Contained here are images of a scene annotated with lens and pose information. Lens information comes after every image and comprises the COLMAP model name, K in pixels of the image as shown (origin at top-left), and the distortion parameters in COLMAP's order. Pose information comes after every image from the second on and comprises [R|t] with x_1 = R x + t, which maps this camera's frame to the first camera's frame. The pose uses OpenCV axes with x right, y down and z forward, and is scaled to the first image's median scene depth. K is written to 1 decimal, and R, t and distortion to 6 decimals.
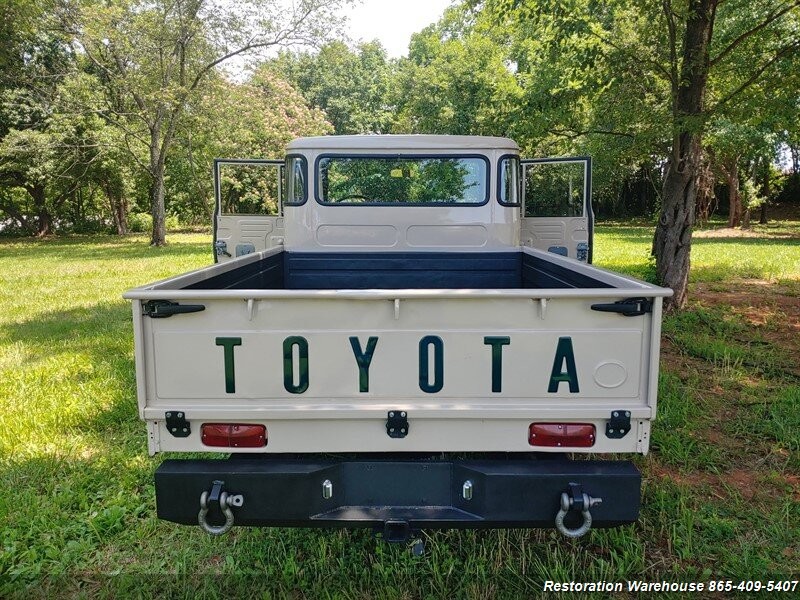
lens RADIAL K [[622.3, 0, 396.0], [0, 622.3, 296.9], [0, 0, 1]] dist [-0.003275, 0.001097]
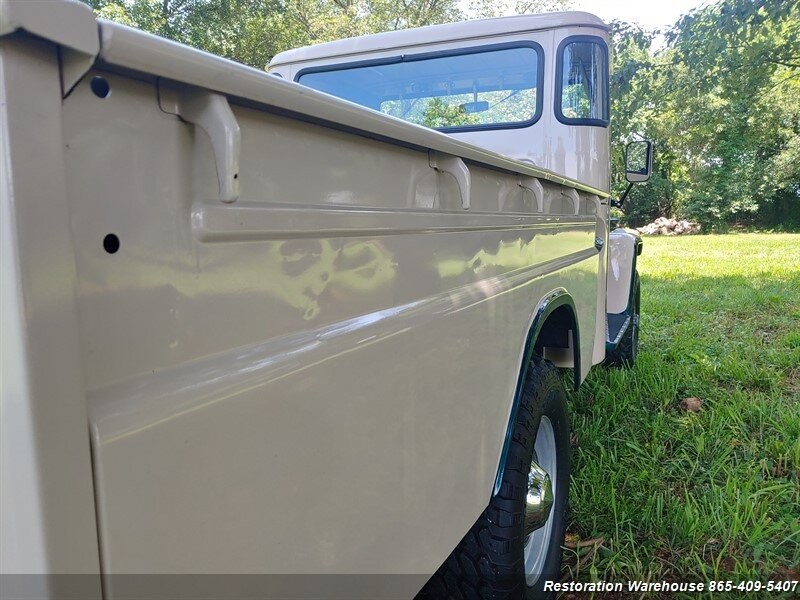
lens RADIAL K [[610.3, 0, 400.0], [0, 610.3, 300.0], [0, 0, 1]] dist [-0.011681, 0.006772]
pose [[0.913356, 0.045574, -0.404604, 0.263927], [-0.052091, 0.998629, -0.005107, 0.026934], [0.403817, 0.025741, 0.914478, 0.415309]]
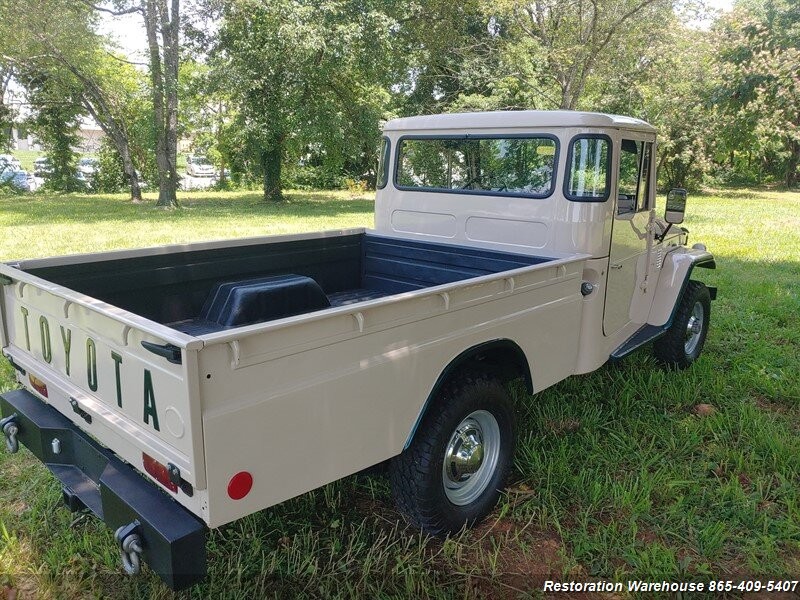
lens RADIAL K [[622.3, 0, 398.3], [0, 622.3, 301.5], [0, 0, 1]] dist [-0.037514, 0.058405]
pose [[0.743867, 0.166006, -0.647382, 0.531381], [-0.114486, 0.985993, 0.121286, -0.089381], [0.658449, -0.016104, 0.752453, 0.258234]]
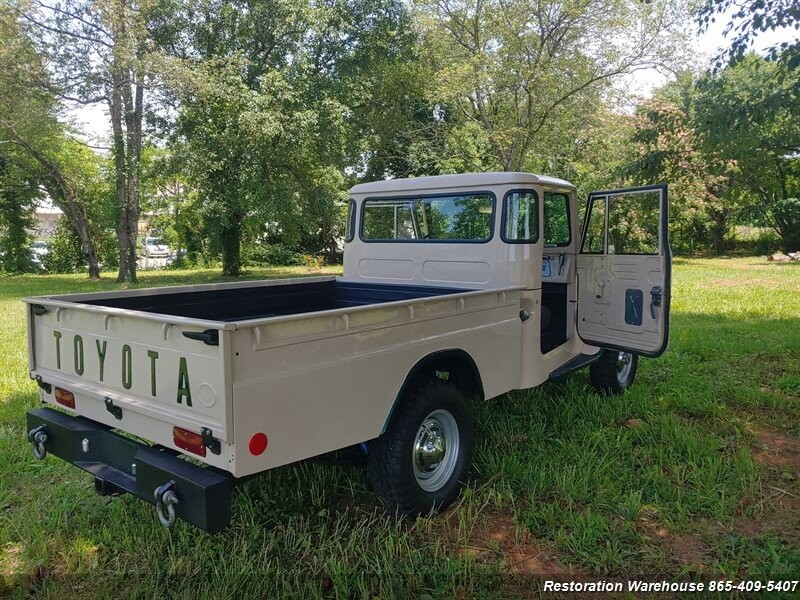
lens RADIAL K [[622.3, 0, 396.0], [0, 622.3, 296.9], [0, 0, 1]] dist [-0.003275, 0.001097]
pose [[0.790065, 0.059301, -0.610148, 0.618467], [-0.087956, 0.995978, -0.017091, -0.031784], [0.606680, 0.067169, 0.792103, 0.136386]]
